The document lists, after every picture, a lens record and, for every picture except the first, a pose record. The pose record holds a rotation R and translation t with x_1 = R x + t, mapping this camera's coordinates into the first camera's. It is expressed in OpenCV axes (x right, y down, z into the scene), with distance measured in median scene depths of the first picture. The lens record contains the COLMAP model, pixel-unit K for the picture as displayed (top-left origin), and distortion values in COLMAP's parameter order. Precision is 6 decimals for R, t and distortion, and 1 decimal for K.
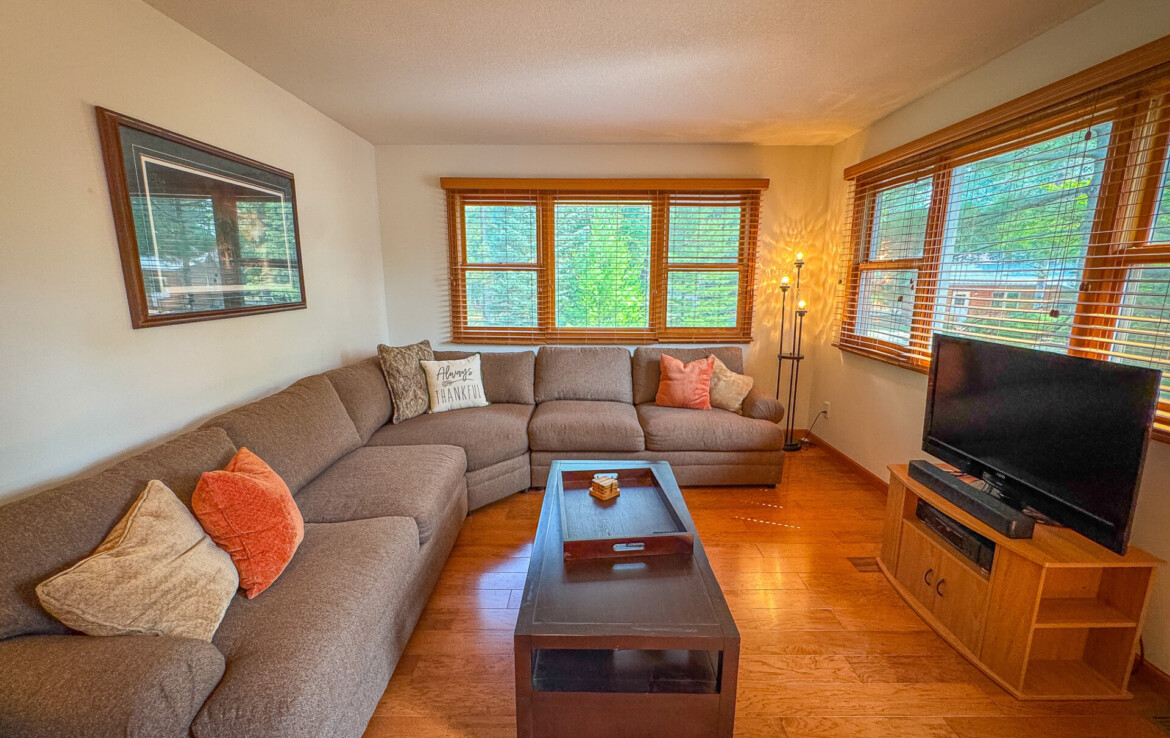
lens RADIAL K [[469.2, 0, 588.2], [0, 469.2, 367.2], [0, 0, 1]] dist [-0.001878, -0.000070]
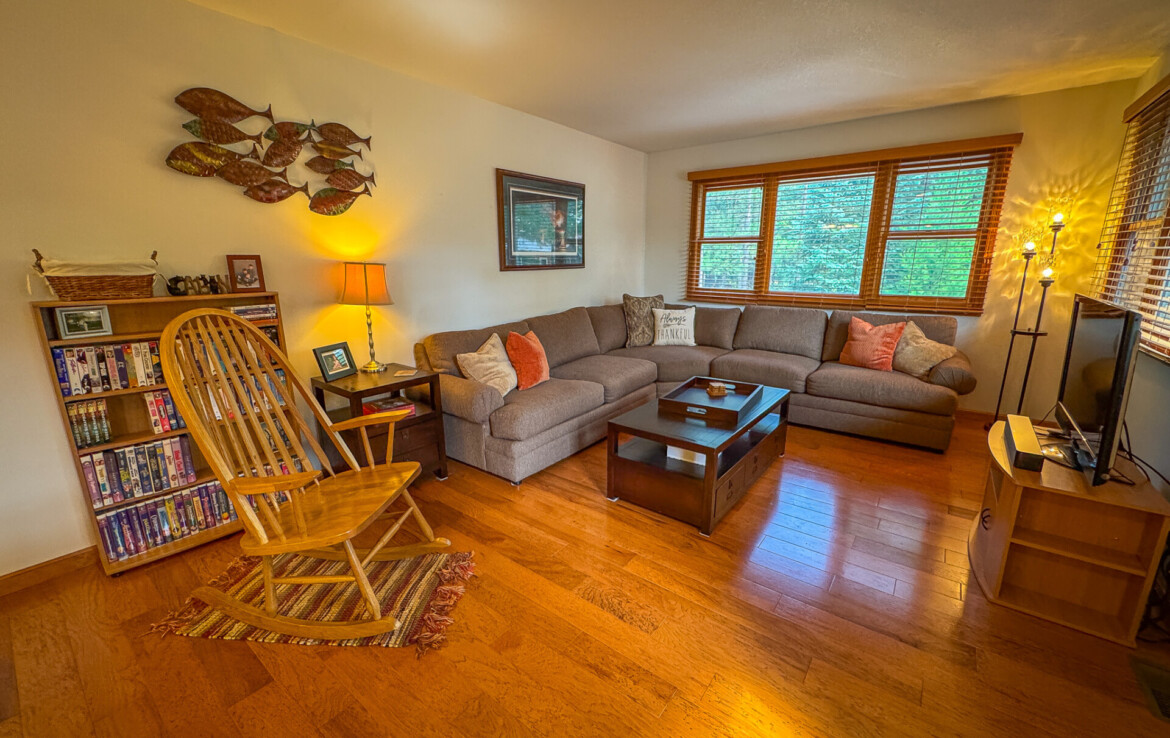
lens RADIAL K [[469.2, 0, 589.6], [0, 469.2, 365.6], [0, 0, 1]] dist [-0.001878, -0.000070]
pose [[0.795067, 0.130699, -0.592273, 0.315202], [-0.108829, 0.991400, 0.072684, 0.067553], [0.596679, 0.006668, 0.802453, -0.218322]]
